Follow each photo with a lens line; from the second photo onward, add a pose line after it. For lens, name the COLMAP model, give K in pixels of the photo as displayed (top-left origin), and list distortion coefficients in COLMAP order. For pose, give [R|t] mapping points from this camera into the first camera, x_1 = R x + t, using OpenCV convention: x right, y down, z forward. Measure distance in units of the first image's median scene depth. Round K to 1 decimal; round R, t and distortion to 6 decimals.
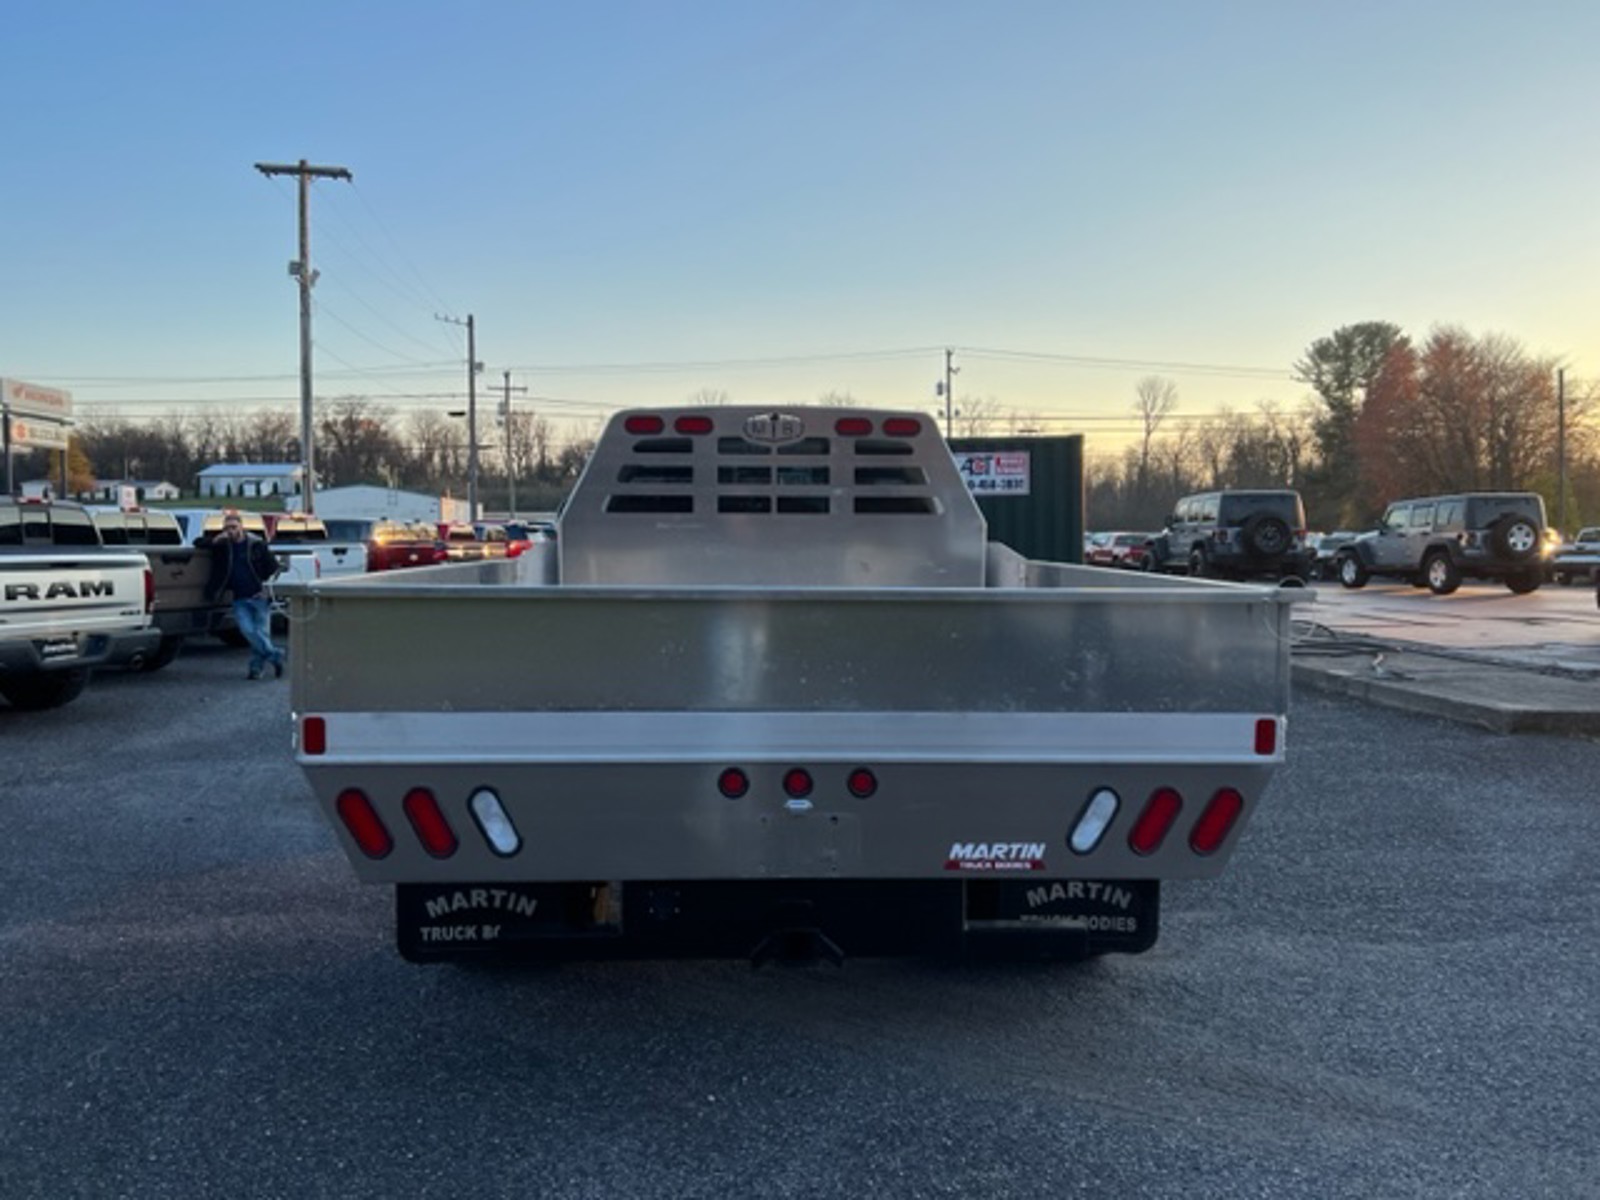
lens RADIAL K [[1184.9, 0, 806.4], [0, 1184.9, 614.7], [0, 0, 1]] dist [0.059949, -0.058555]
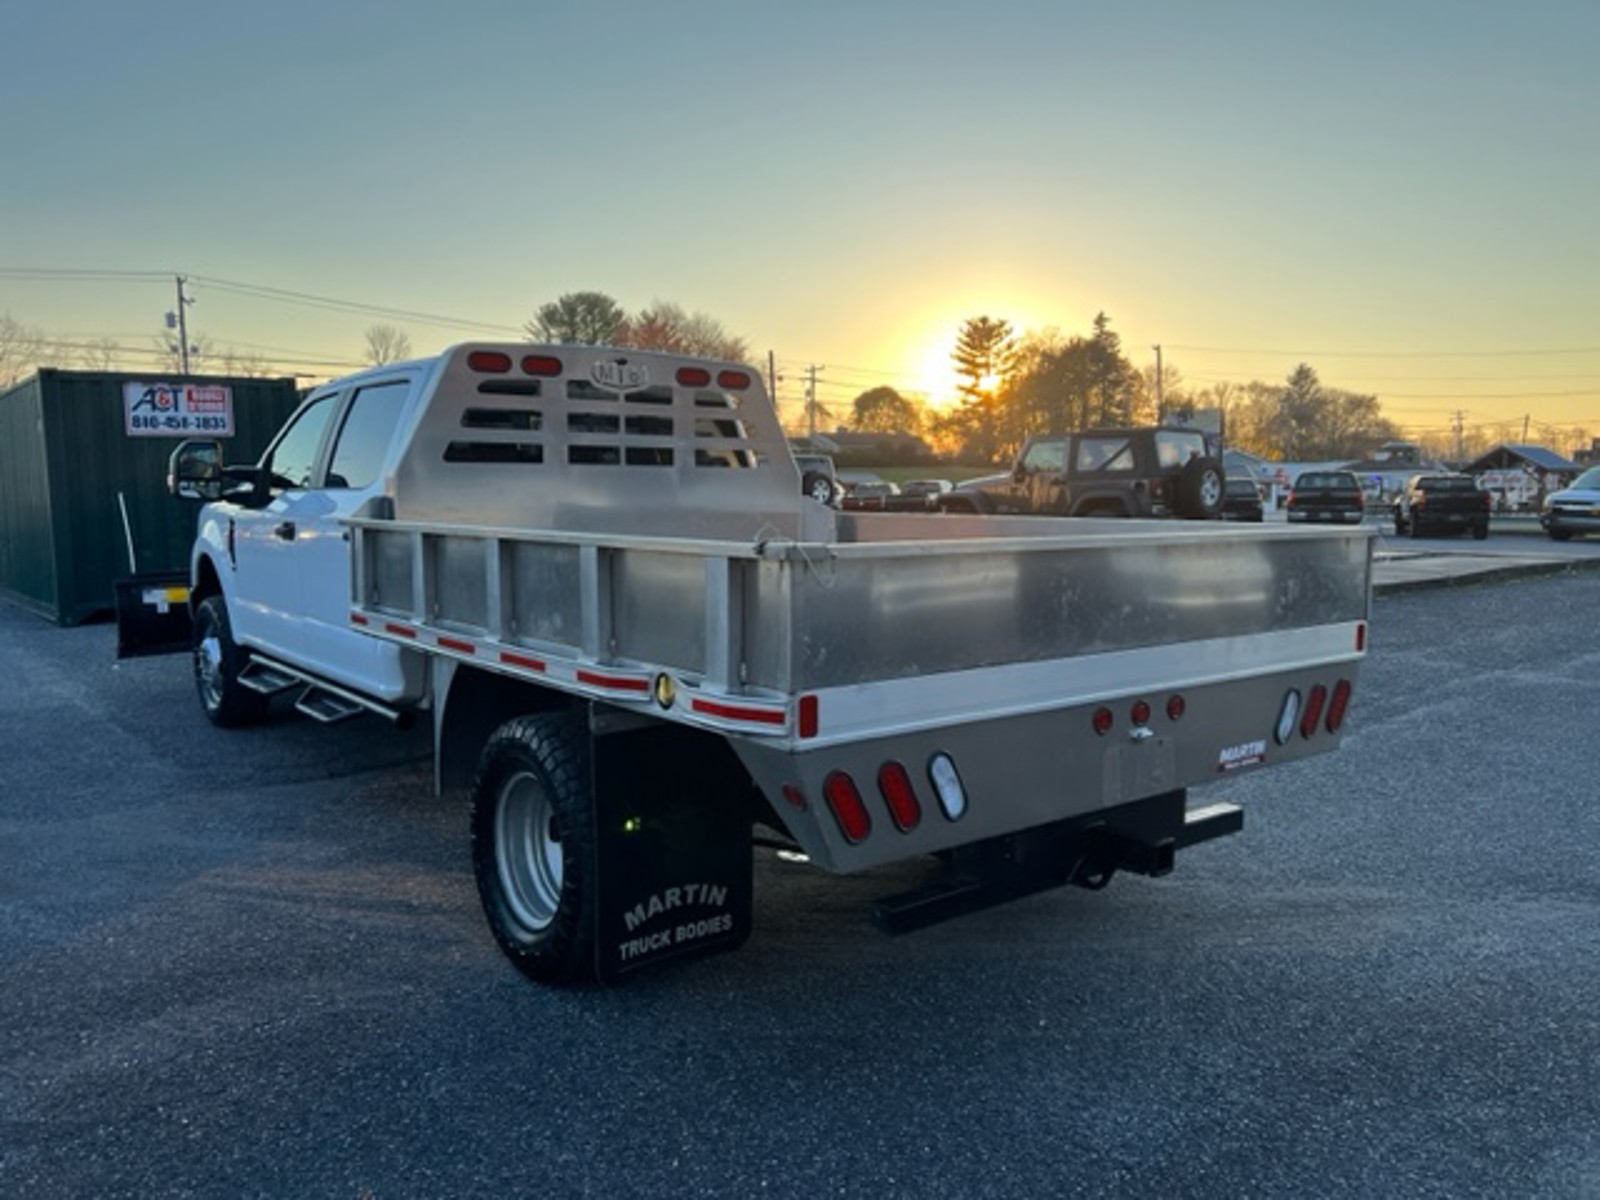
lens RADIAL K [[1184.9, 0, 814.3], [0, 1184.9, 600.8], [0, 0, 1]] dist [0.059949, -0.058555]
pose [[0.808322, -0.057956, 0.585881, -0.465088], [0.042317, 0.998288, 0.040367, -0.009641], [-0.587217, -0.007837, 0.809391, 0.149227]]
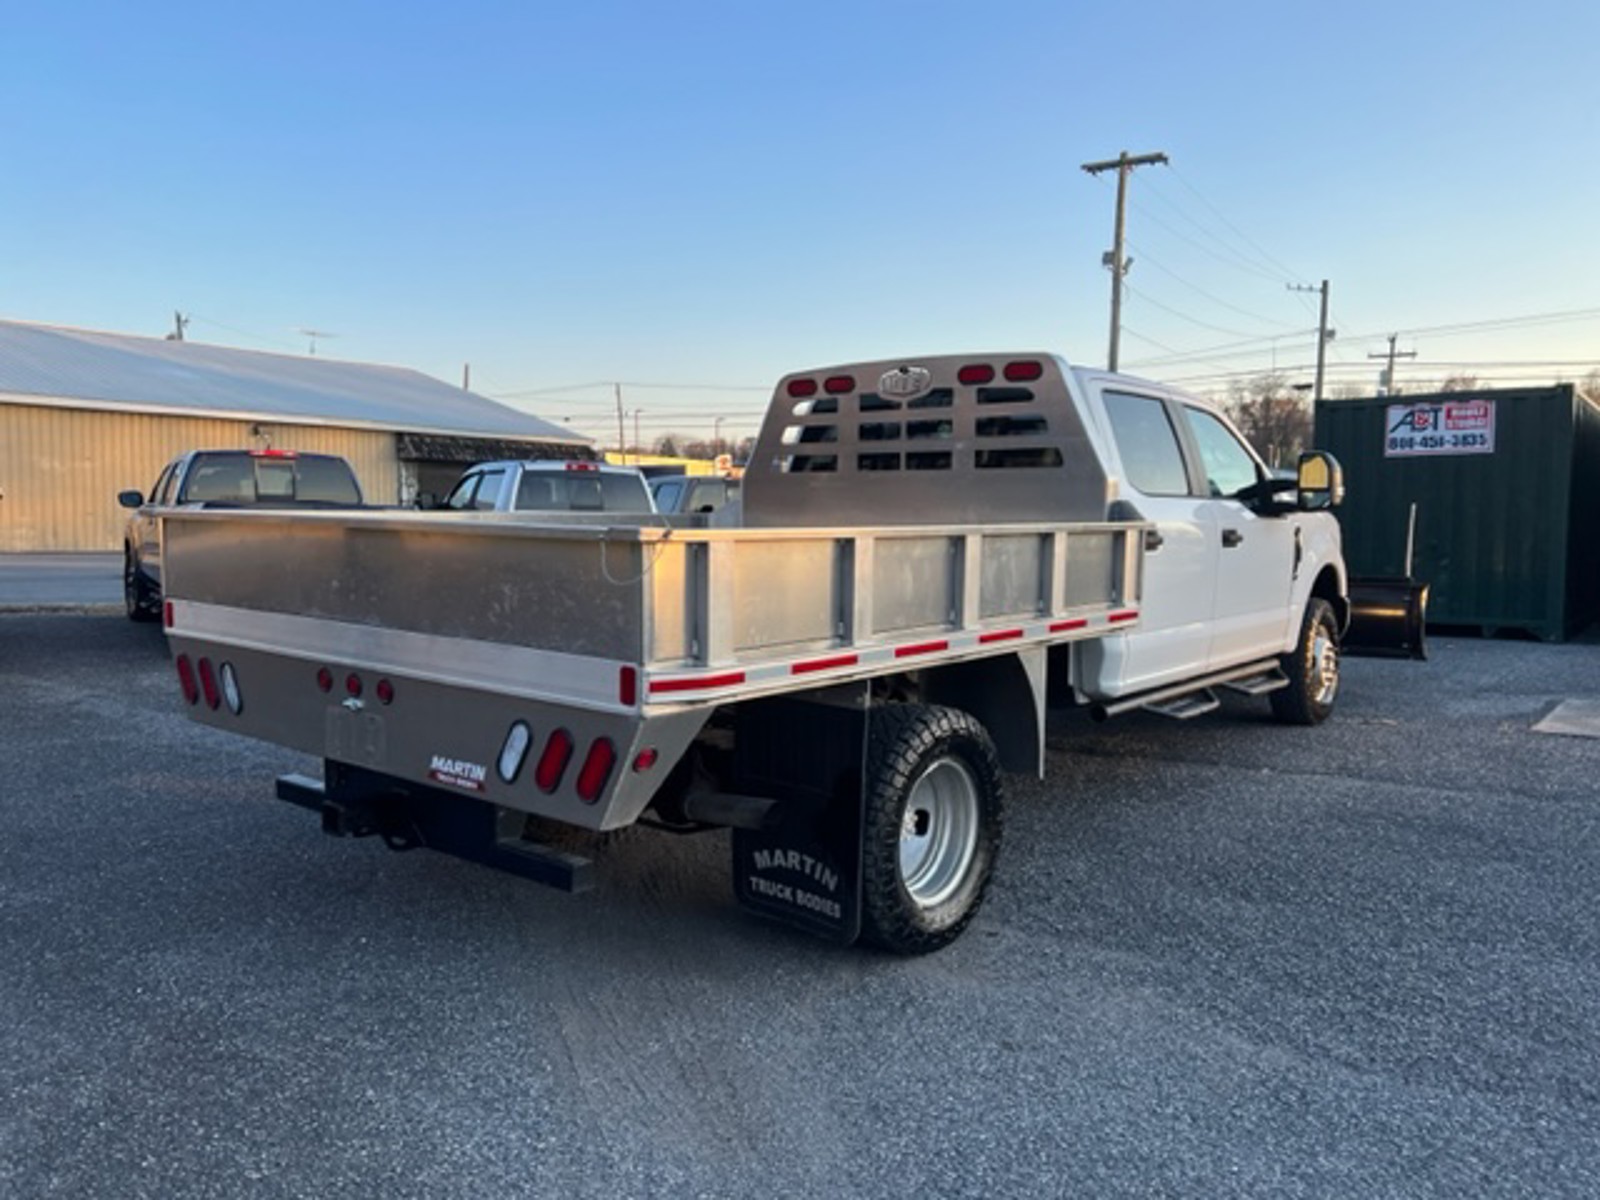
lens RADIAL K [[1184.9, 0, 805.1], [0, 1184.9, 630.8], [0, 0, 1]] dist [0.059949, -0.058555]
pose [[0.744684, 0.072650, -0.663451, 0.576497], [-0.053682, 0.997357, 0.048959, 0.003654], [0.665255, -0.000844, 0.746616, 0.215537]]
